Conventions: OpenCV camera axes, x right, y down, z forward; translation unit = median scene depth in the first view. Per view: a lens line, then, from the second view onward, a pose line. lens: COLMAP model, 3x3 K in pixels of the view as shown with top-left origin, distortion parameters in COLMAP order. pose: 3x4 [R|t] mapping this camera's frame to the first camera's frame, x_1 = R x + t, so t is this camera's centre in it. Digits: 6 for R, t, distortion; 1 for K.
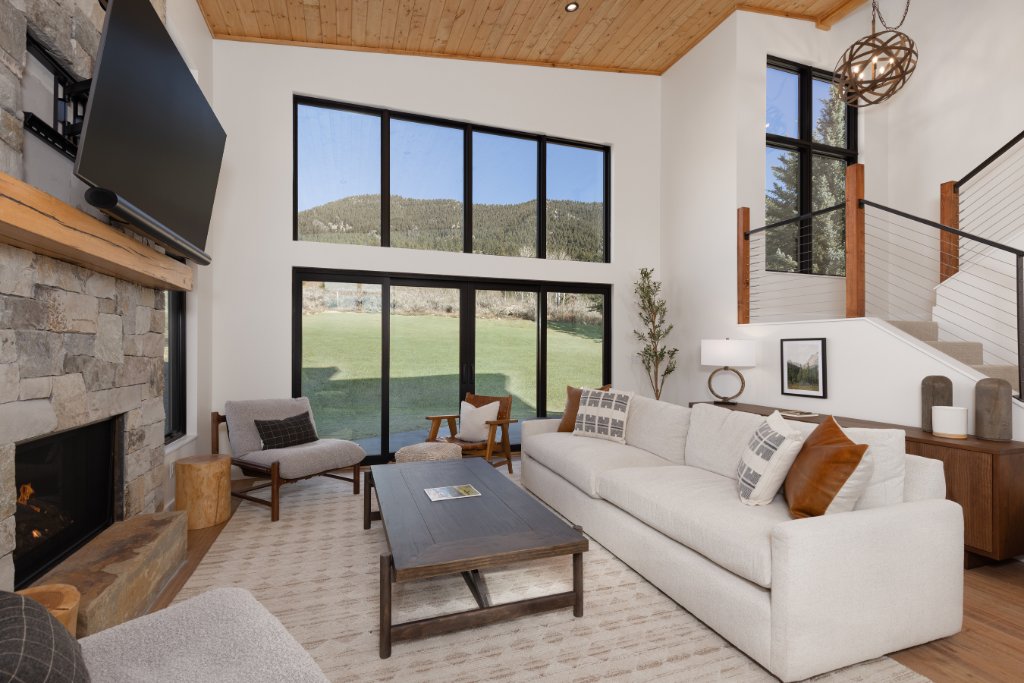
lens RADIAL K [[460.8, 0, 496.3], [0, 460.8, 346.1], [0, 0, 1]] dist [0.007050, -0.002561]
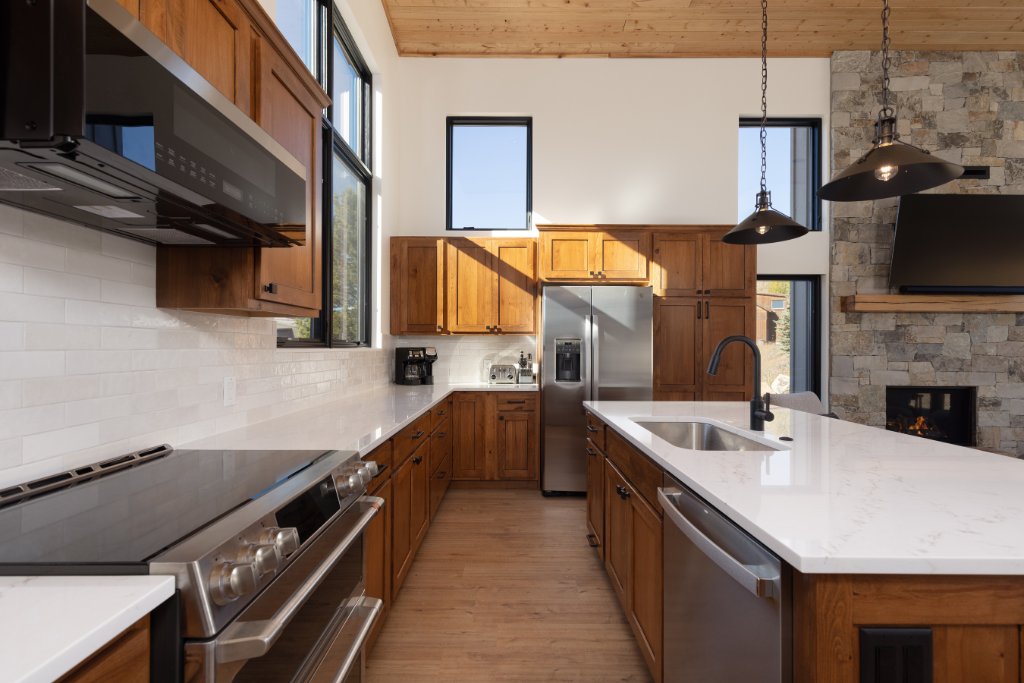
lens RADIAL K [[460.8, 0, 516.3], [0, 460.8, 346.2], [0, 0, 1]] dist [0.007050, -0.002561]
pose [[-0.322970, -0.007282, -0.946381, 0.824462], [-0.000979, 0.999972, -0.007360, 0.001075], [0.946409, -0.001450, -0.322968, -0.063359]]
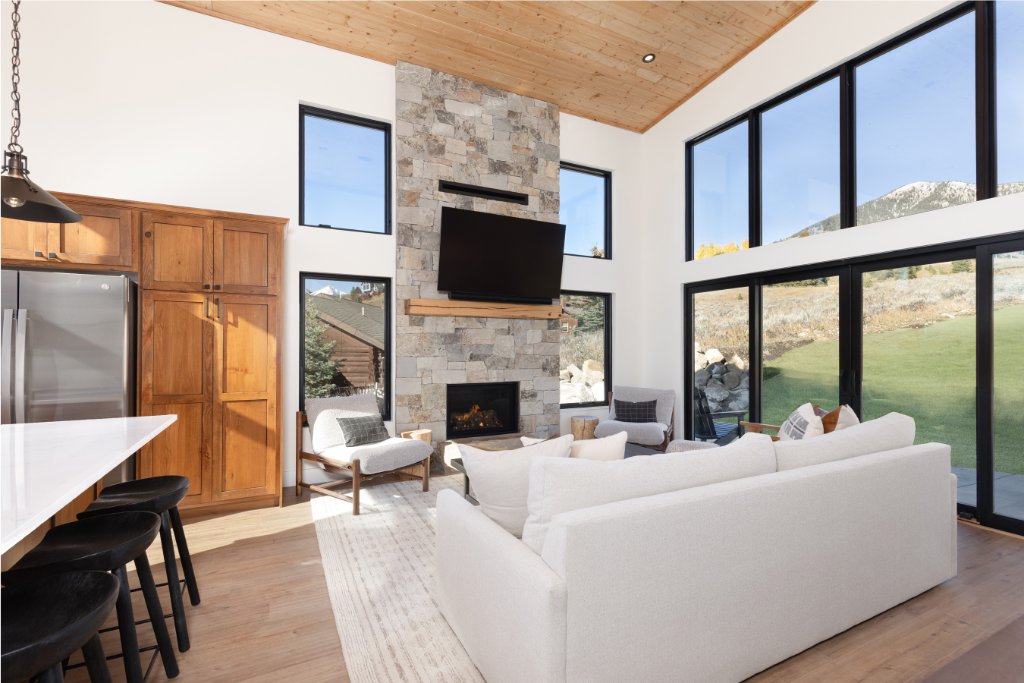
lens RADIAL K [[469.7, 0, 513.1], [0, 469.7, 345.0], [0, 0, 1]] dist [0.004734, -0.001321]
pose [[0.155759, -0.008399, -0.987759, 0.725048], [0.007567, 0.999945, -0.007310, -0.003652], [0.987766, -0.006336, 0.155814, 0.355847]]
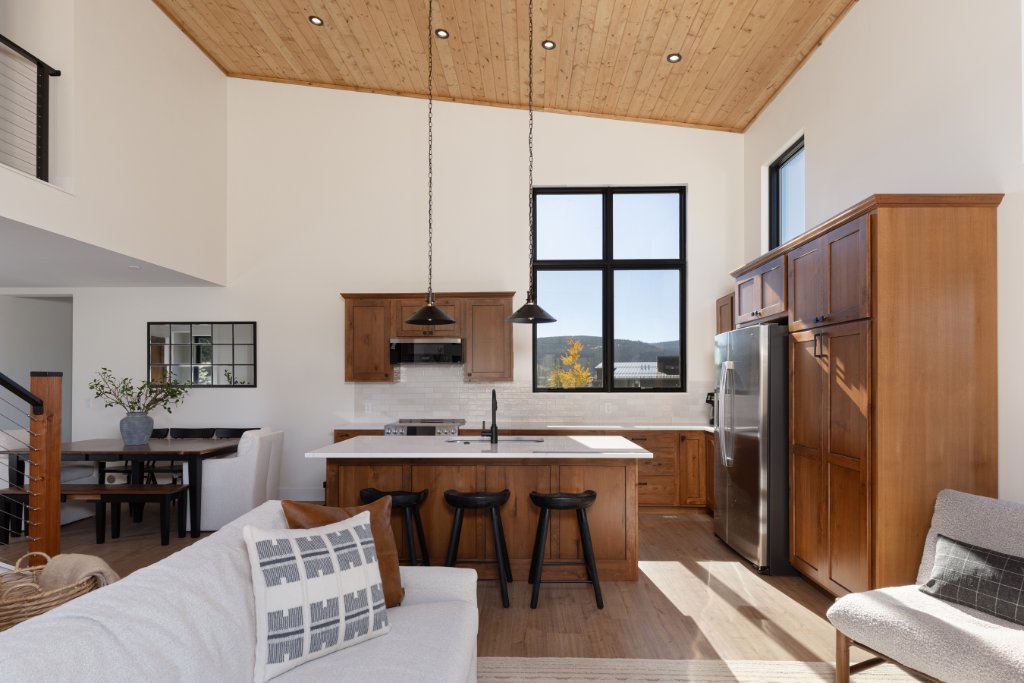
lens RADIAL K [[536.2, 0, 516.7], [0, 536.2, 378.3], [0, 0, 1]] dist [0.006142, -0.002931]
pose [[-0.940693, 0.002553, 0.339248, 0.020651], [-0.002015, 0.999912, -0.013114, -0.019630], [-0.339252, -0.013019, -0.940606, 0.806487]]
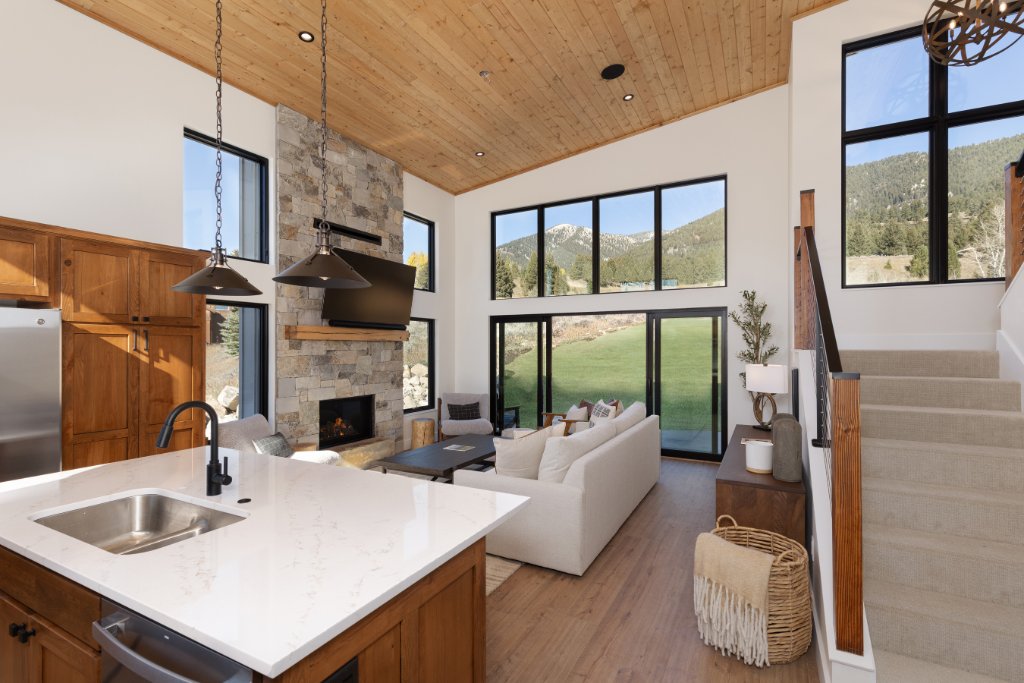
lens RADIAL K [[460.8, 0, 516.4], [0, 460.8, 343.9], [0, 0, 1]] dist [0.007050, -0.002561]
pose [[0.684691, -0.010841, -0.728752, 0.848550], [0.008525, 0.999940, -0.006866, -0.057442], [0.728783, -0.001512, 0.684743, -0.078710]]
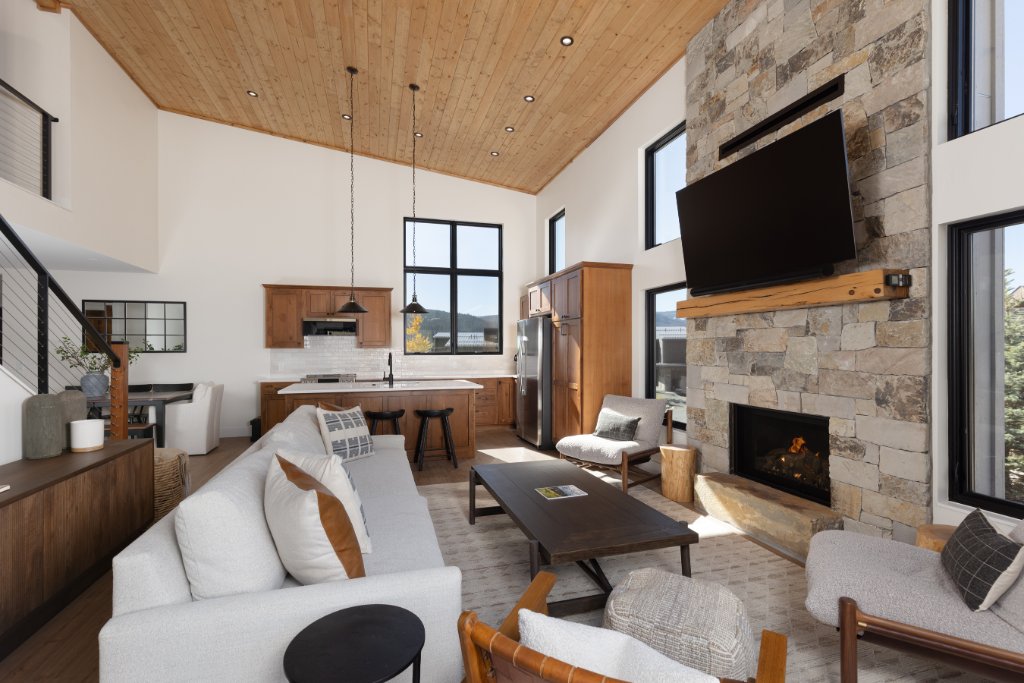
lens RADIAL K [[460.8, 0, 506.1], [0, 460.8, 347.0], [0, 0, 1]] dist [0.007050, -0.002561]
pose [[-0.999149, 0.001666, 0.041208, -0.013698], [0.001240, 0.999946, -0.010355, -0.014204], [-0.041223, -0.010295, -0.999097, 1.234475]]
